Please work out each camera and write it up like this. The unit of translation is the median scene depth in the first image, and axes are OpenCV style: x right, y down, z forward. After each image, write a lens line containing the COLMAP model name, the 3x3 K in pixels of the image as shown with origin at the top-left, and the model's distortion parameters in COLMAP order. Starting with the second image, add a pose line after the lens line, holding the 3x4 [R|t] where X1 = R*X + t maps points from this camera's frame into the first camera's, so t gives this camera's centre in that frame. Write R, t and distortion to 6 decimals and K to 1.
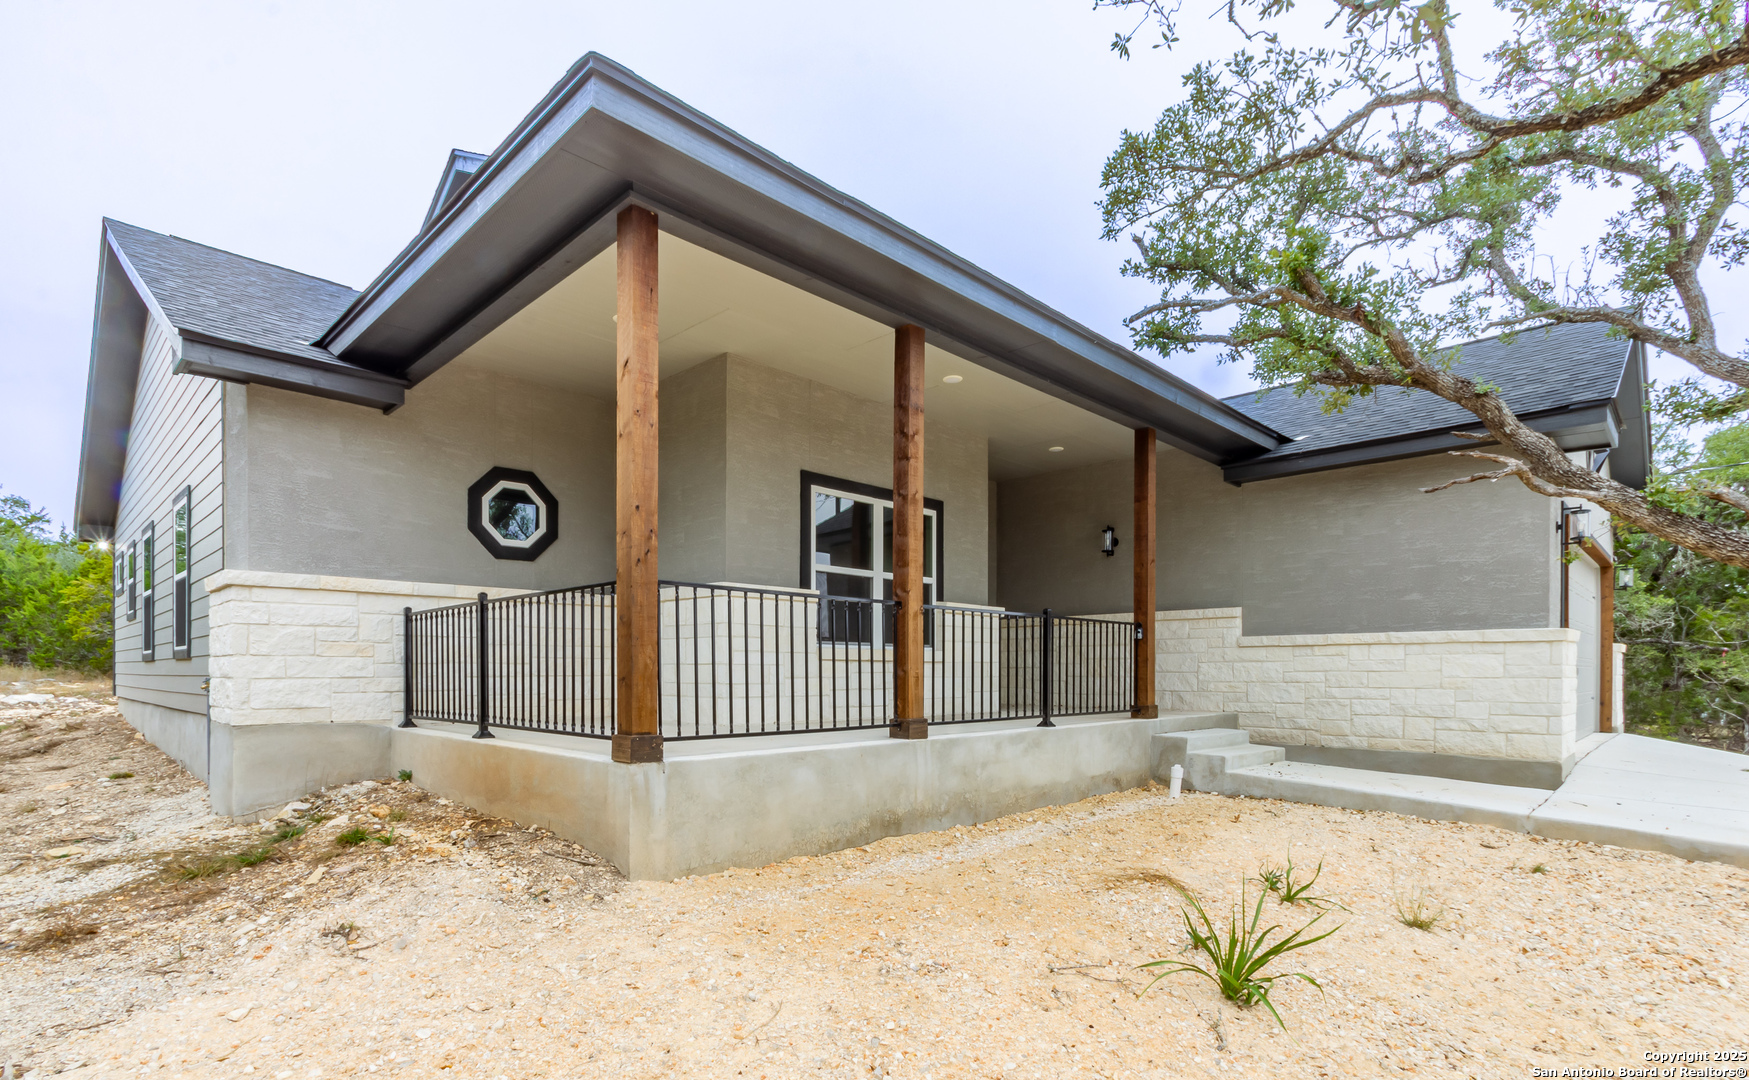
lens RADIAL K [[843.2, 0, 873.6], [0, 843.2, 676.6], [0, 0, 1]] dist [-0.000219, -0.000012]
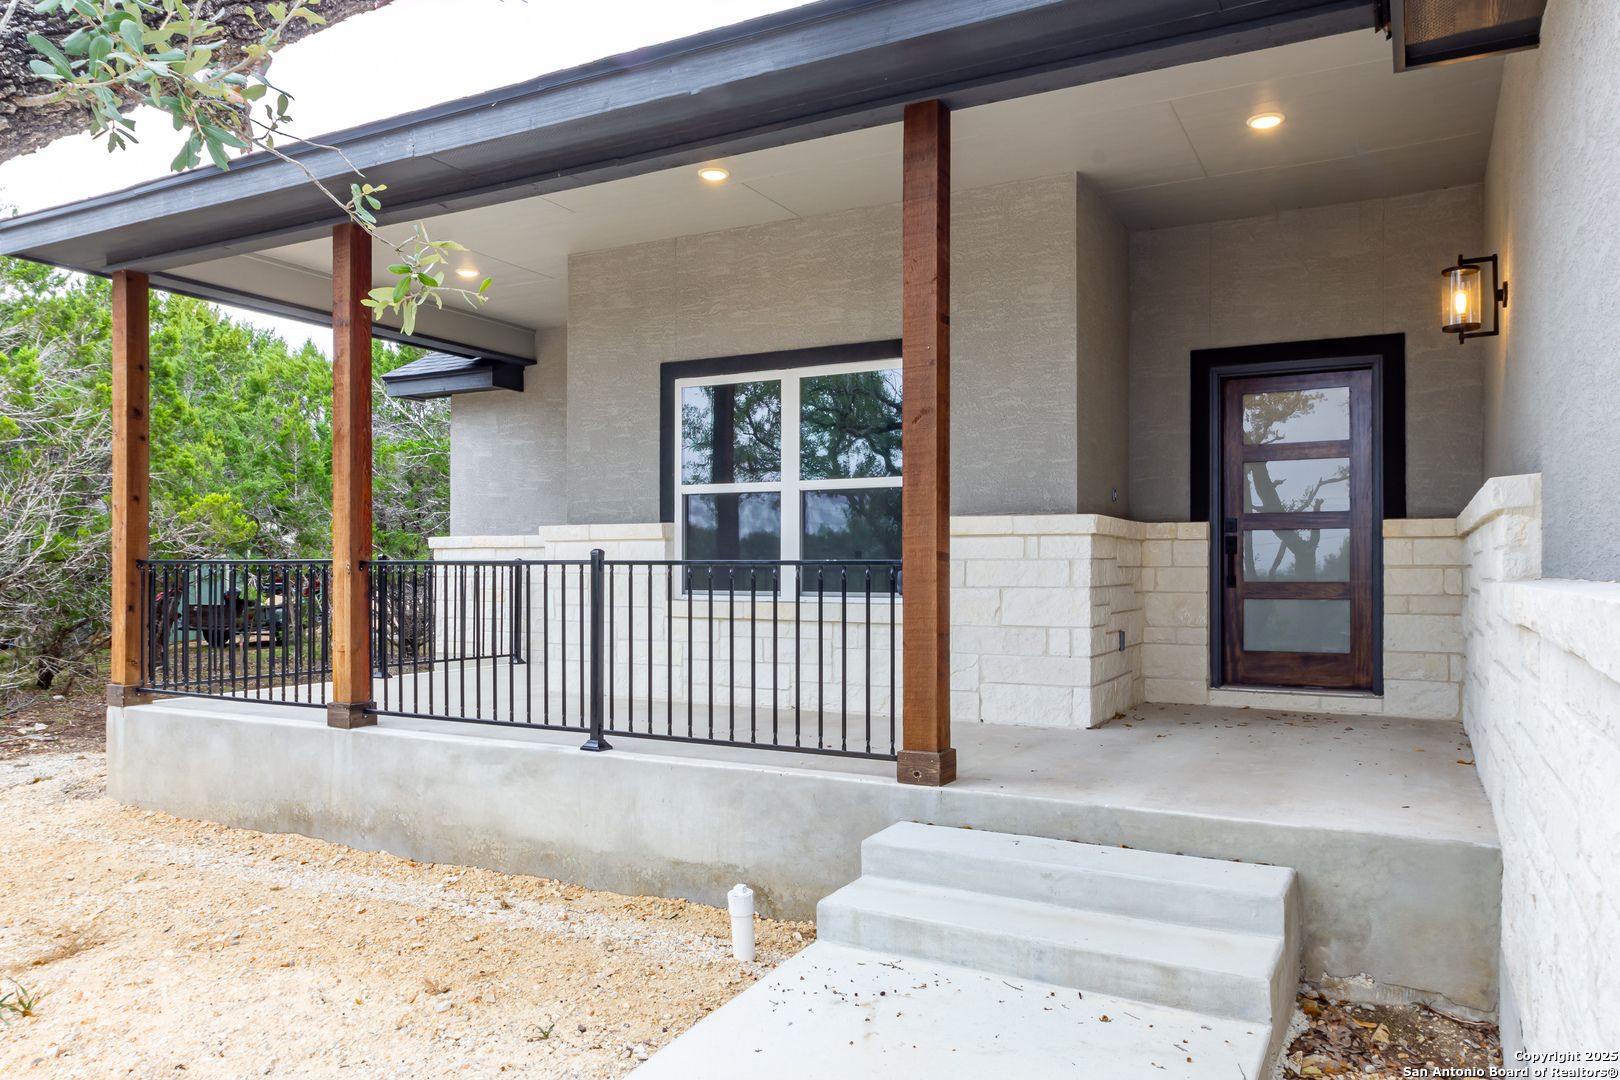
lens RADIAL K [[1146.8, 0, 808.4], [0, 1146.8, 566.7], [0, 0, 1]] dist [-0.000522, 0.000728]
pose [[0.281652, -0.001626, -0.959515, 1.050260], [-0.007864, 0.999961, -0.004003, -0.068484], [0.959484, 0.008673, 0.281629, 0.944789]]
